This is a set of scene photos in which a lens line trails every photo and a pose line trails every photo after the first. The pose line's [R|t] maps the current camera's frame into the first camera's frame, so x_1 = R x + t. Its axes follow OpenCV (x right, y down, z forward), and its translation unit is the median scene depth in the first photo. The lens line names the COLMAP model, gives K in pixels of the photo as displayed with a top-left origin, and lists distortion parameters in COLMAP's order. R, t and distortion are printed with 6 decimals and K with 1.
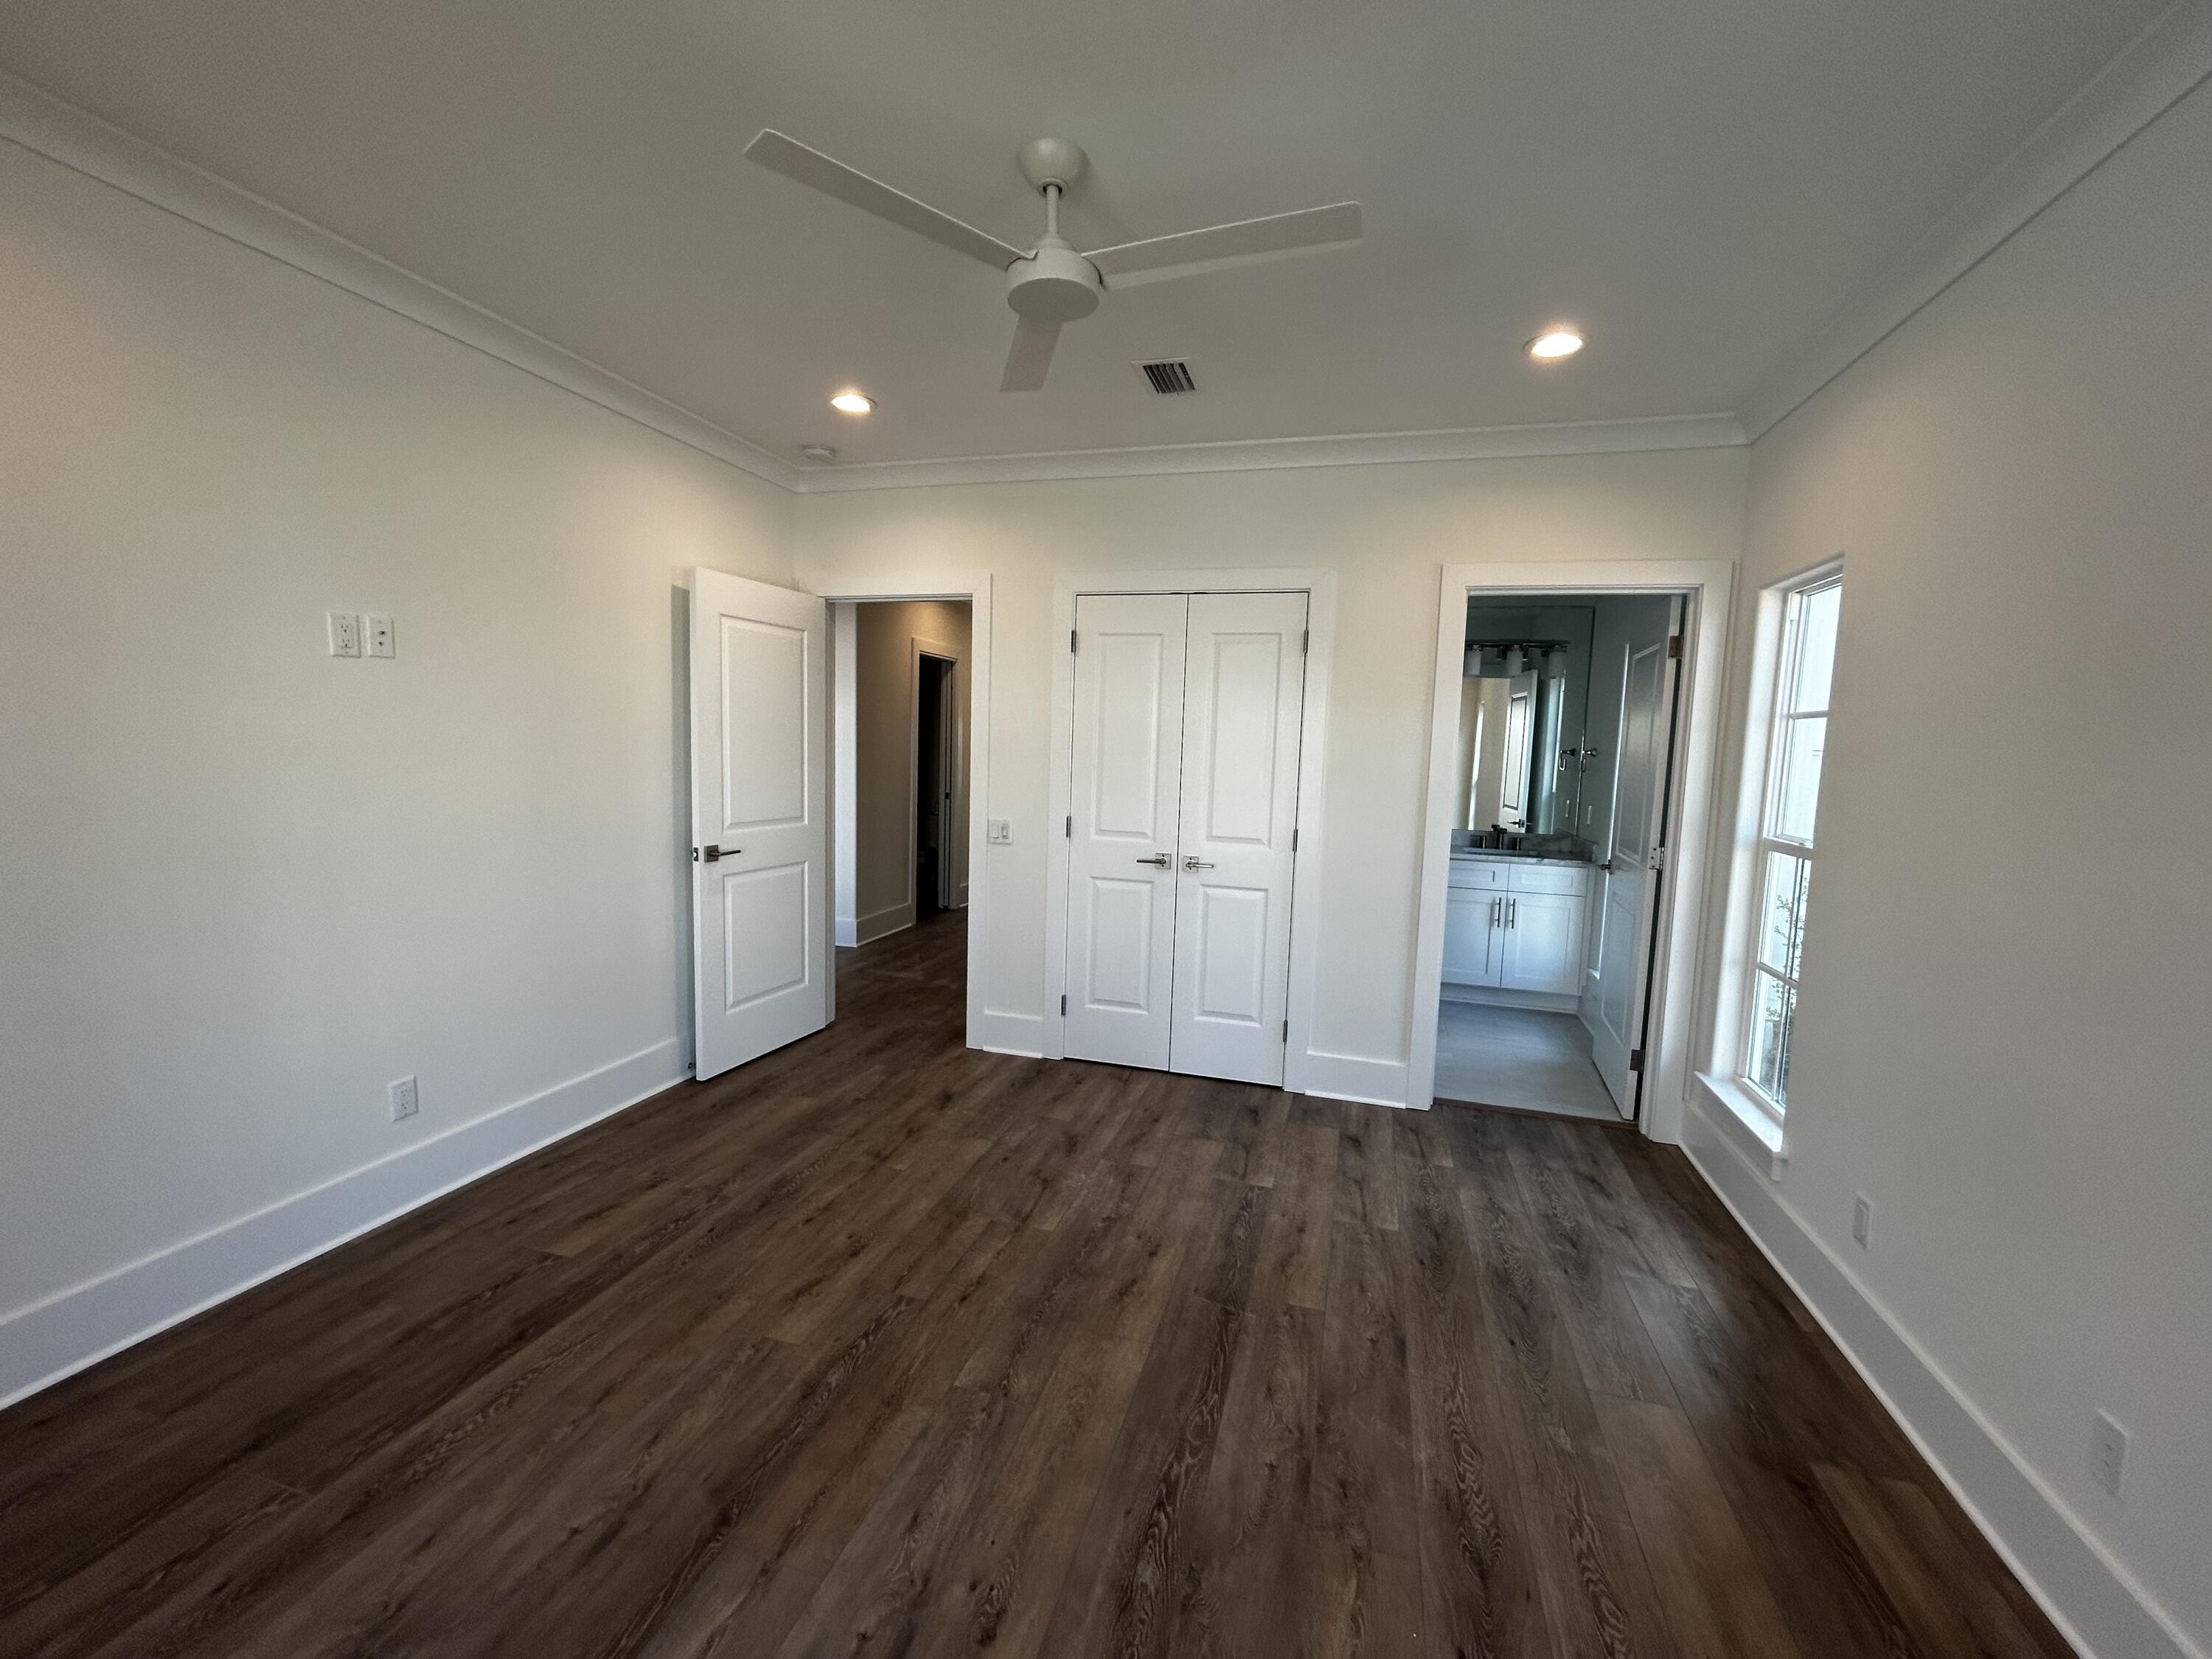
lens RADIAL K [[897.2, 0, 1101.8], [0, 897.2, 830.8], [0, 0, 1]] dist [0.000118, -0.000108]
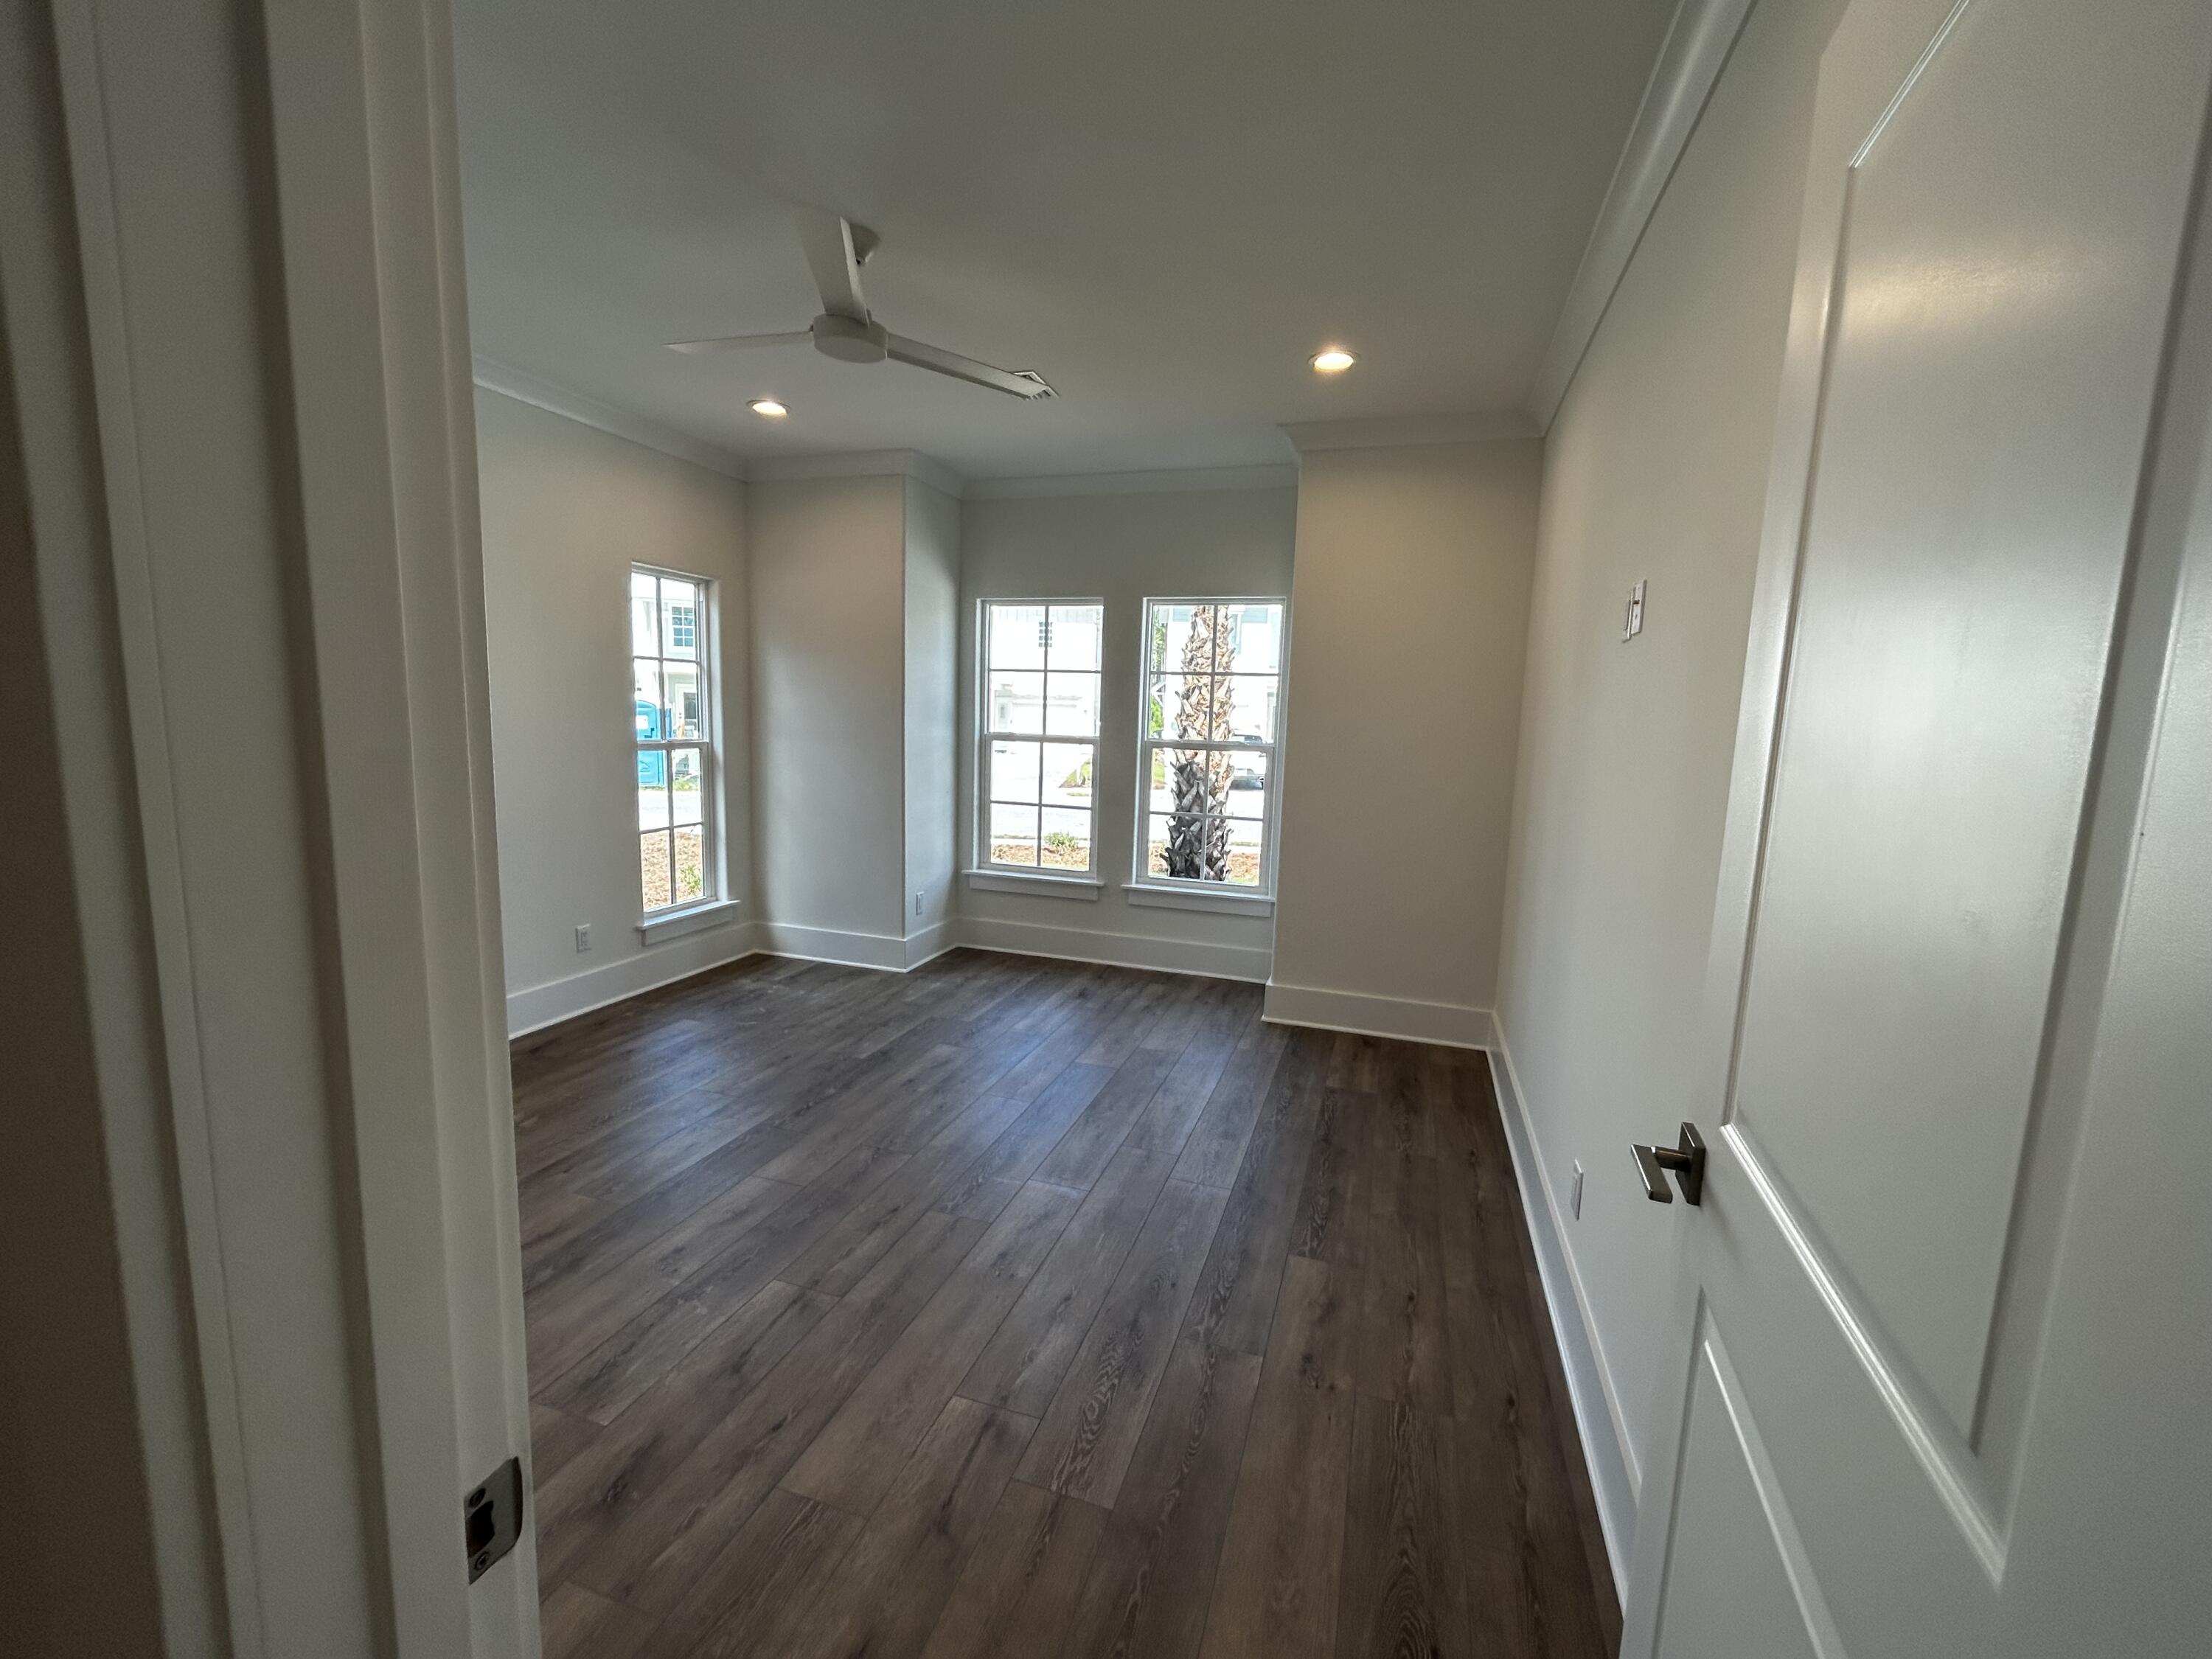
lens RADIAL K [[897.2, 0, 1107.4], [0, 897.2, 829.4], [0, 0, 1]] dist [0.000118, -0.000108]
pose [[-0.997523, -0.067593, 0.019461, -0.354452], [-0.061484, 0.972295, 0.225528, -0.169825], [-0.034166, 0.223773, -0.974042, 1.720910]]
